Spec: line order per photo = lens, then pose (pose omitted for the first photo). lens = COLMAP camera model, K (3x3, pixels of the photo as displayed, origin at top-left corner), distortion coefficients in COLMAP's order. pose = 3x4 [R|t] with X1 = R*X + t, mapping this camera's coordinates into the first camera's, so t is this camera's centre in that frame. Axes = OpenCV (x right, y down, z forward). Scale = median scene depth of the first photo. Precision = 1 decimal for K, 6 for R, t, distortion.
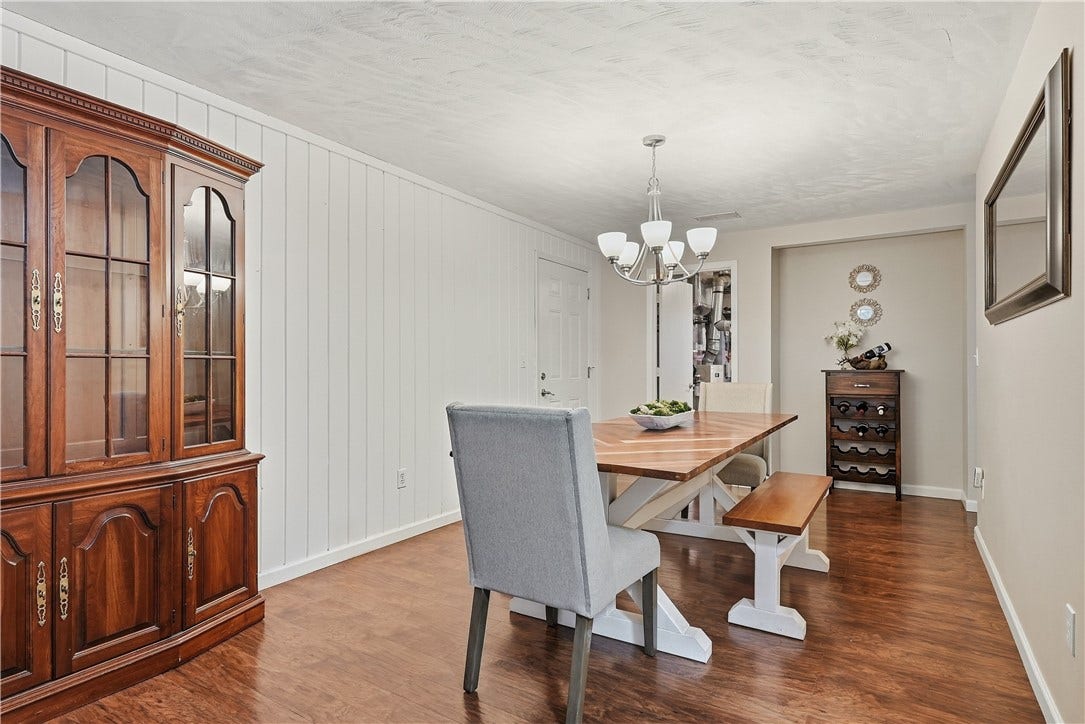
lens RADIAL K [[570.3, 0, 542.5], [0, 570.3, 362.0], [0, 0, 1]] dist [-0.001329, -0.000271]
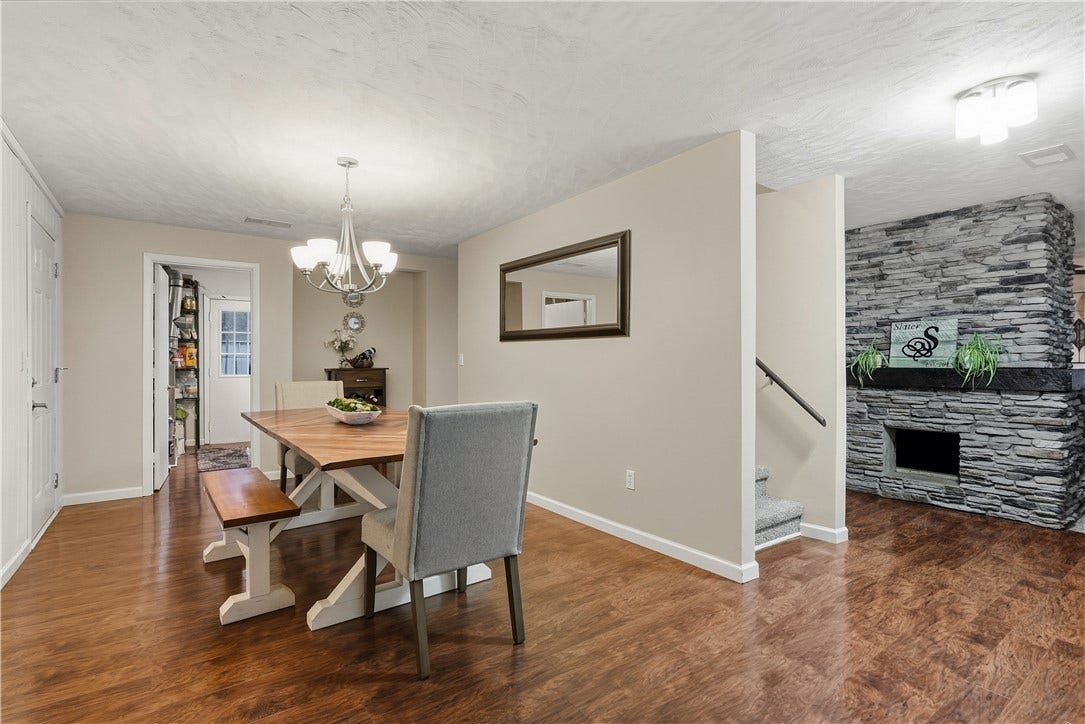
lens RADIAL K [[541.2, 0, 542.5], [0, 541.2, 362.0], [0, 0, 1]] dist [-0.016779, 0.013920]
pose [[0.350225, -0.001501, 0.936664, -0.434745], [-0.004409, 0.999985, 0.003251, -0.006261], [-0.936655, -0.005269, 0.350214, 0.194836]]
